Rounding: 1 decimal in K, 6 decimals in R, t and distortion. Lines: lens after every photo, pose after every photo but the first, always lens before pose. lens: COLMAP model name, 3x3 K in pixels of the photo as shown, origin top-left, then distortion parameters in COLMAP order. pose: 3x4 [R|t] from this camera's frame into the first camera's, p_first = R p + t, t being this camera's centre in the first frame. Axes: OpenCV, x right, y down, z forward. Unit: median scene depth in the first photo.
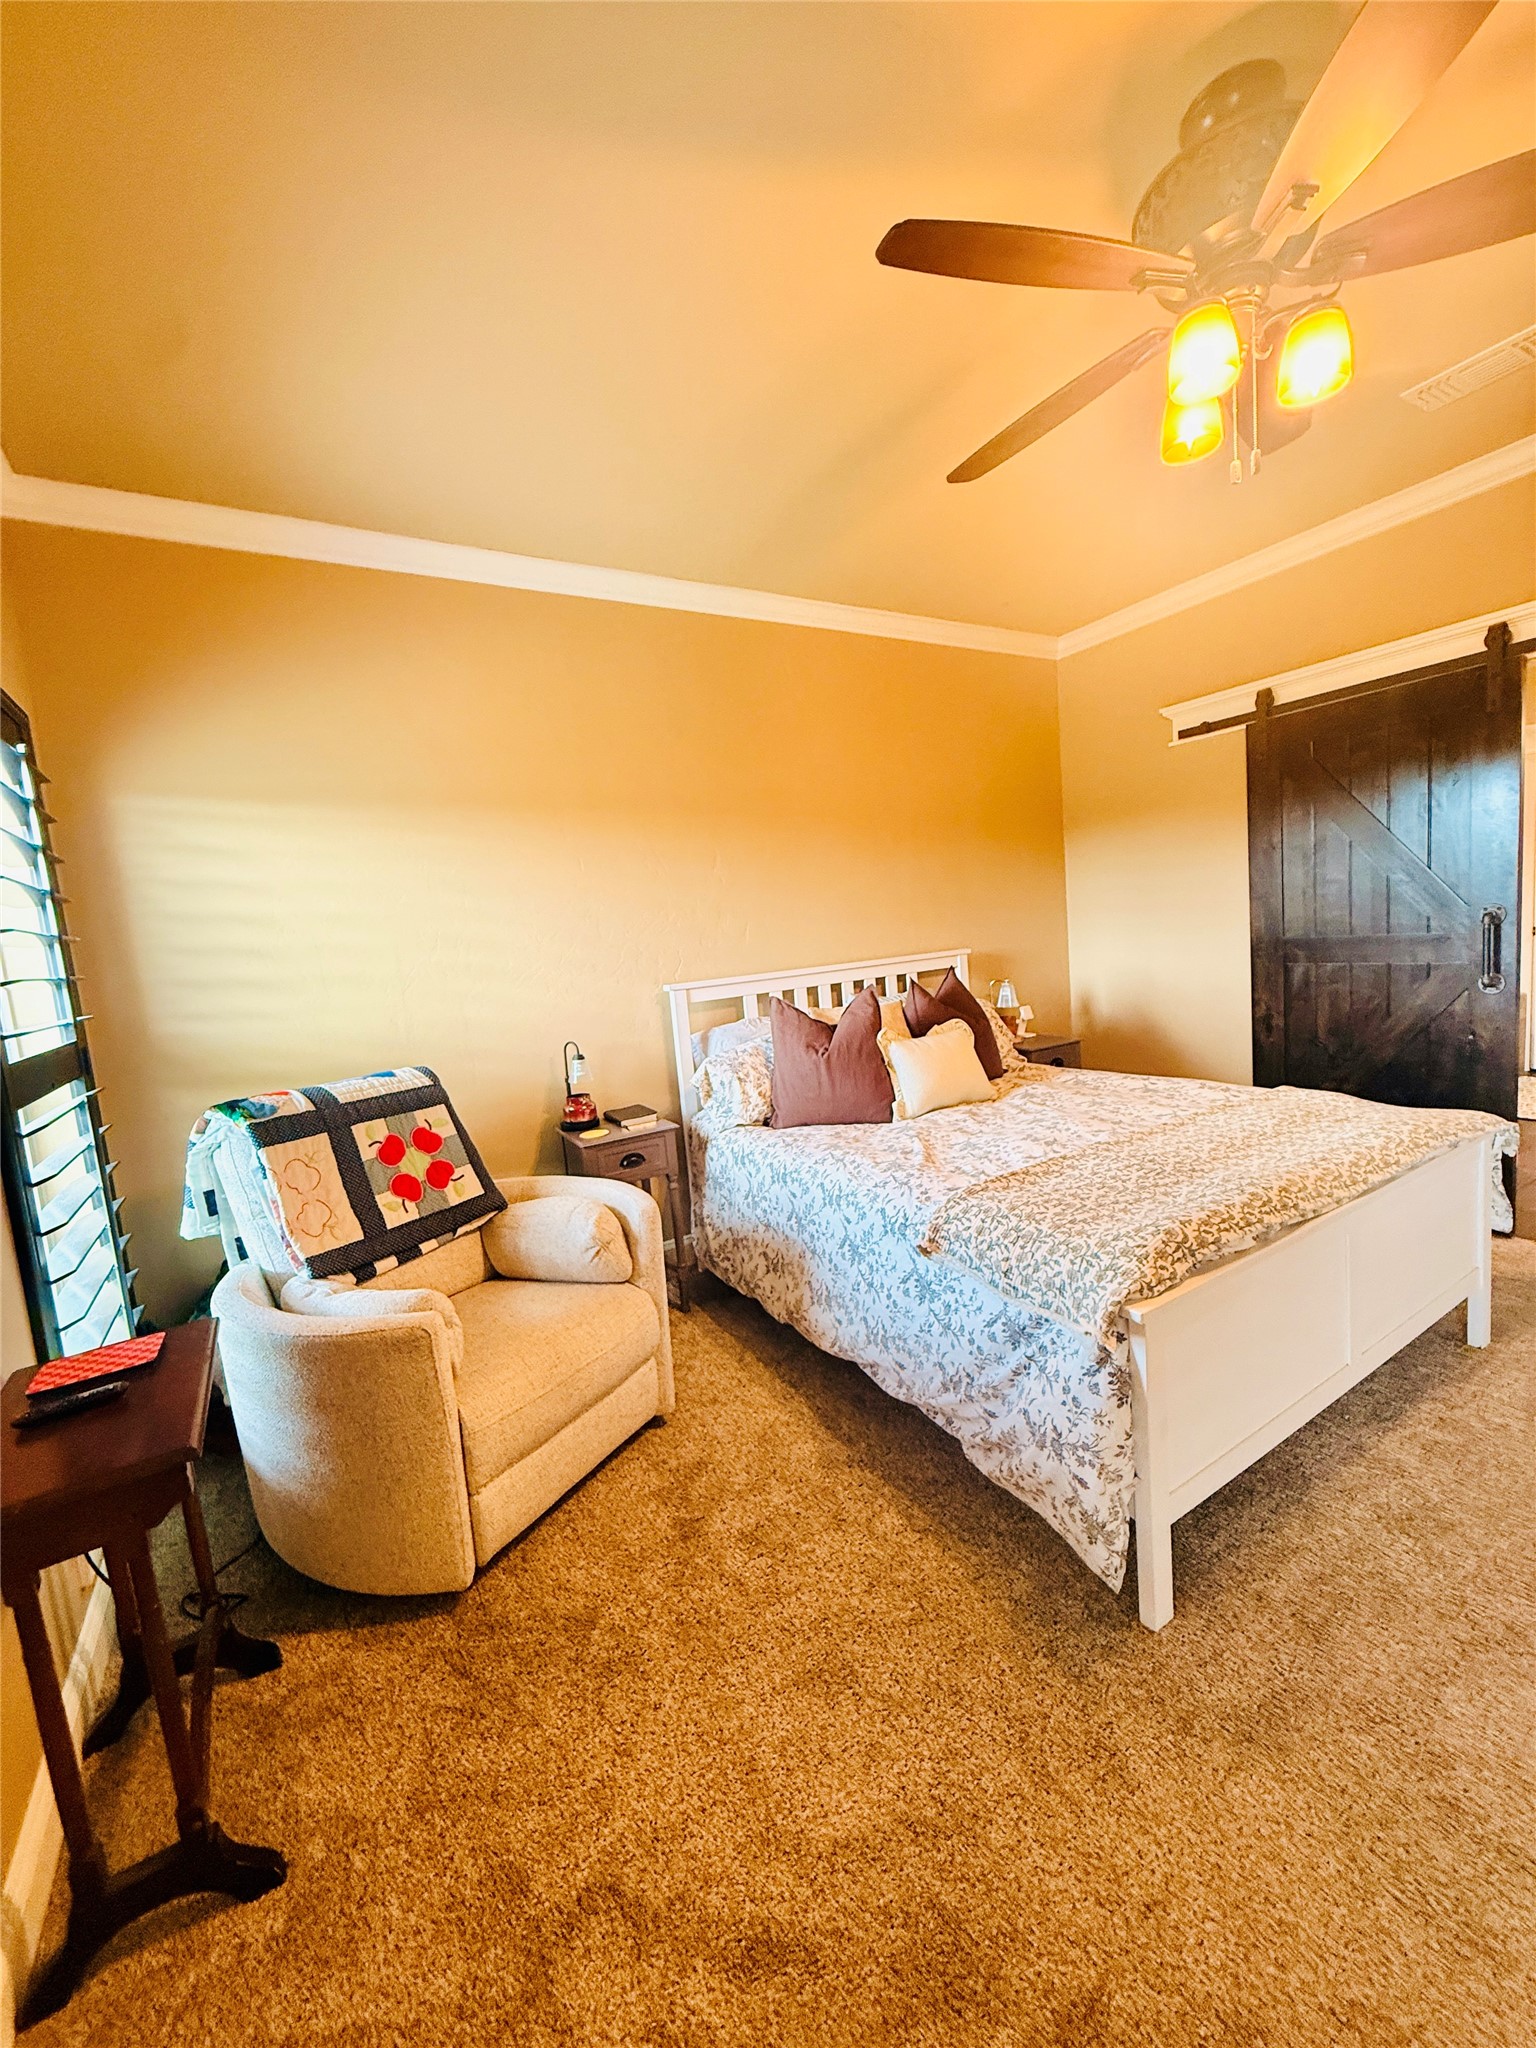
lens RADIAL K [[816.5, 0, 763.6], [0, 816.5, 1024.8], [0, 0, 1]] dist [0.001921, -0.000007]
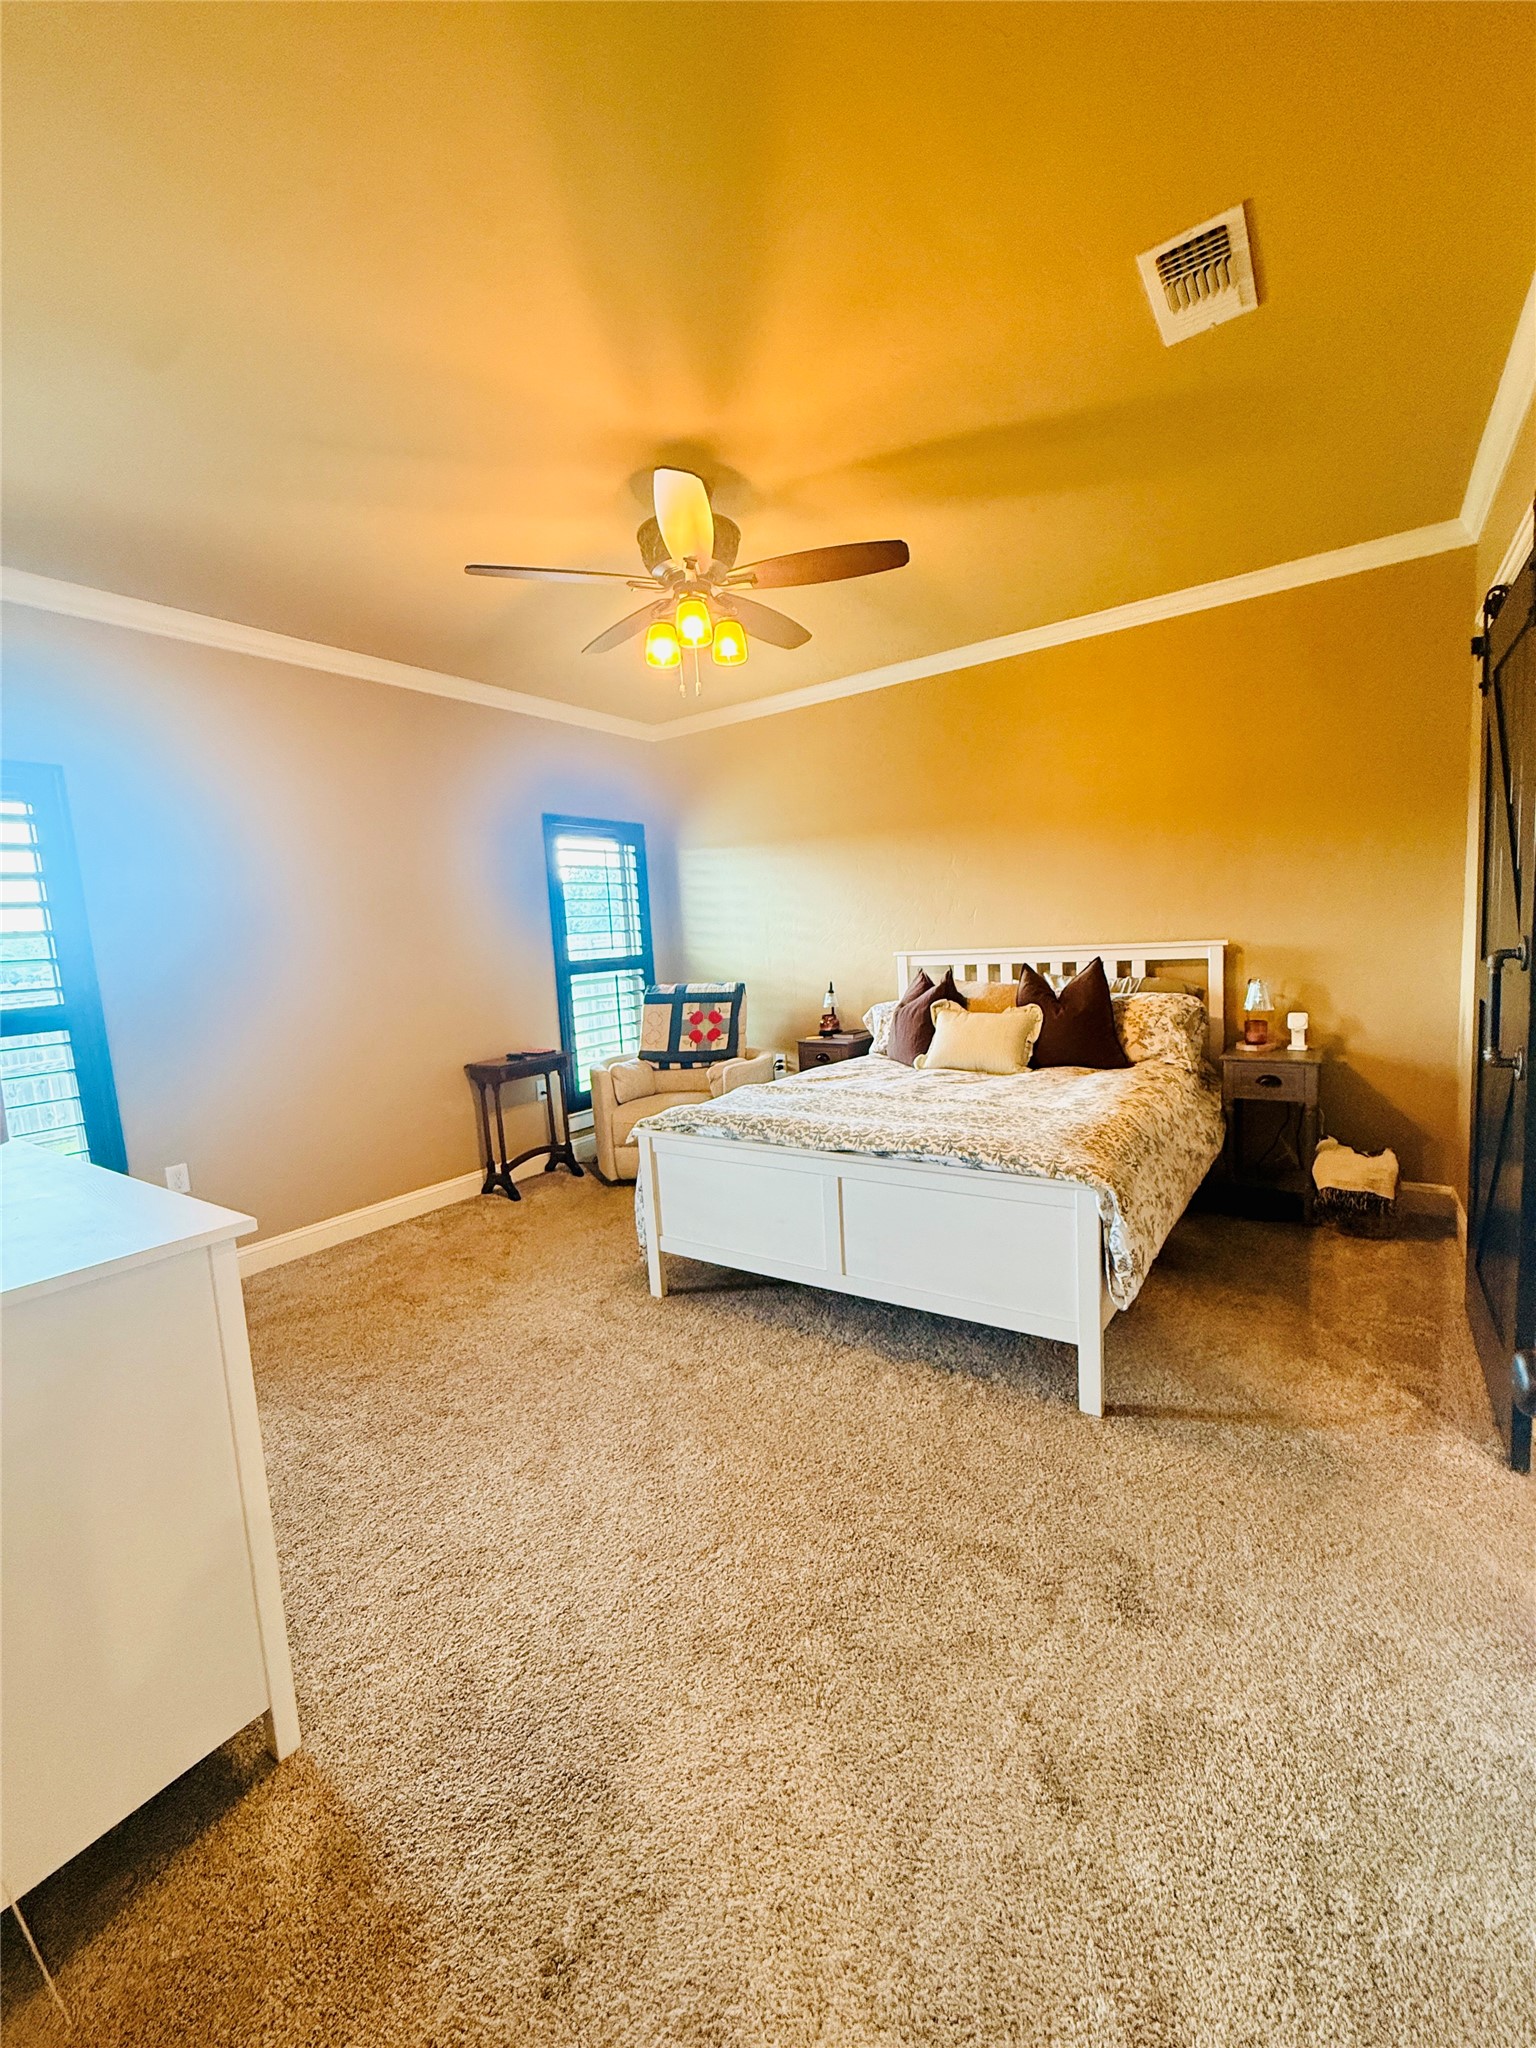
lens RADIAL K [[816.5, 0, 762.1], [0, 816.5, 1016.1], [0, 0, 1]] dist [0.001921, -0.000007]
pose [[0.402432, 0.154255, -0.902360, 1.579820], [-0.081043, 0.987834, 0.132723, -0.153363], [0.911856, 0.019718, 0.410037, 0.285739]]
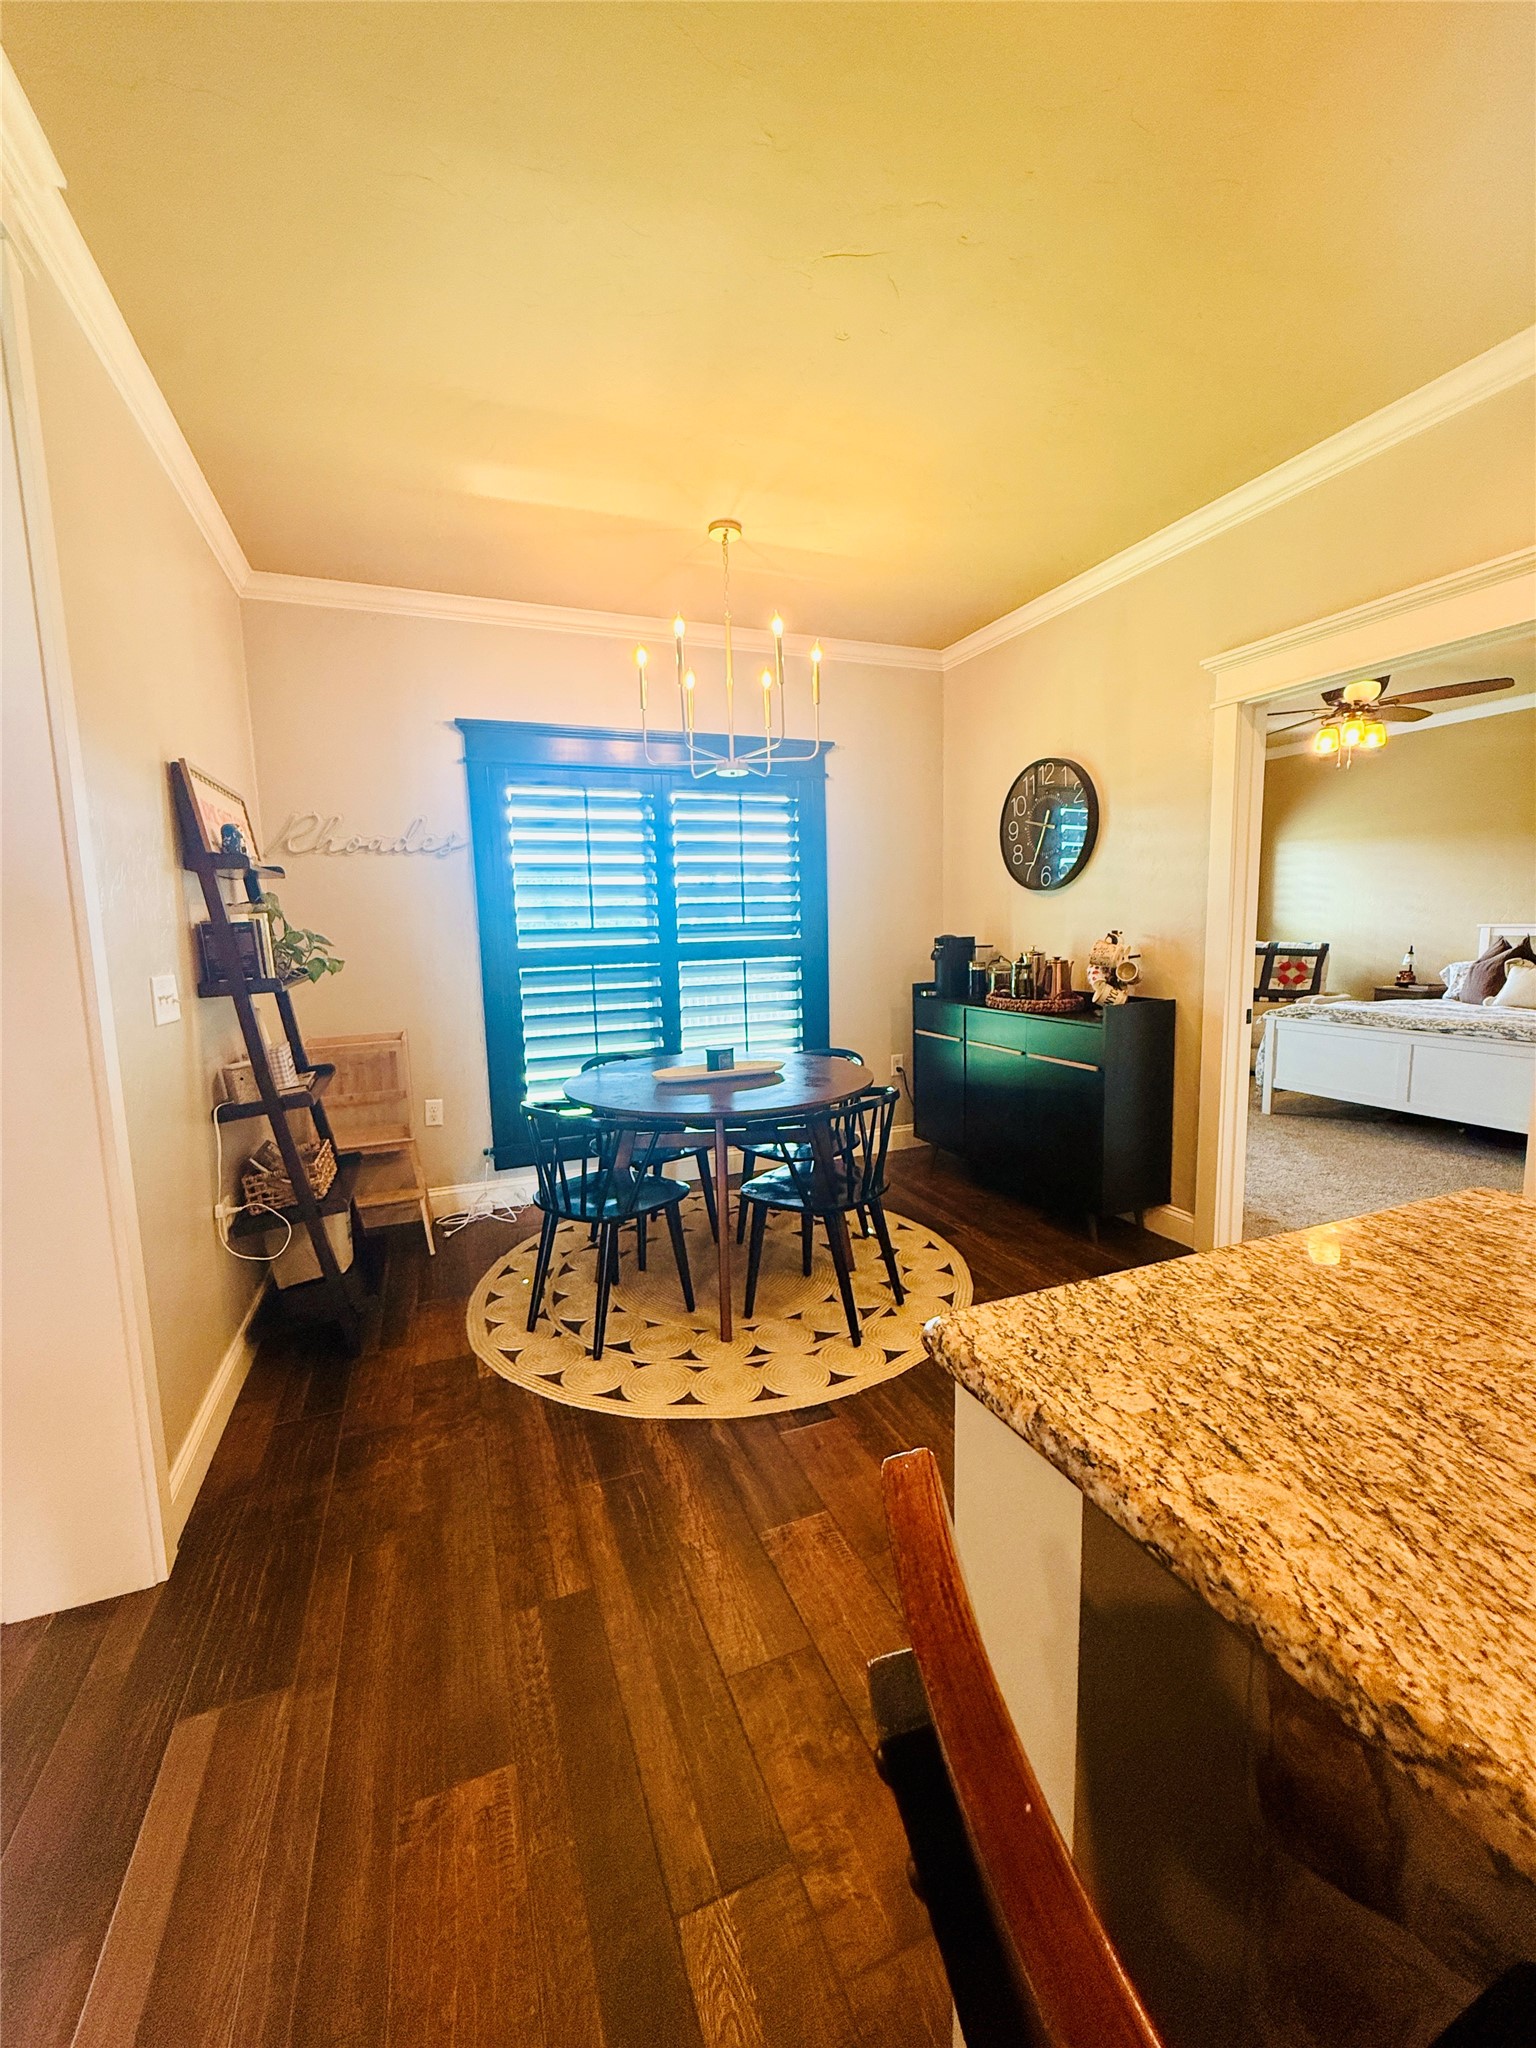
lens RADIAL K [[816.5, 0, 770.5], [0, 816.5, 1022.1], [0, 0, 1]] dist [0.001921, -0.000007]
pose [[-0.150937, 0.206263, -0.966785, 2.788261], [-0.080894, 0.972132, 0.220034, -0.154443], [0.985228, 0.111419, -0.130046, -0.437576]]
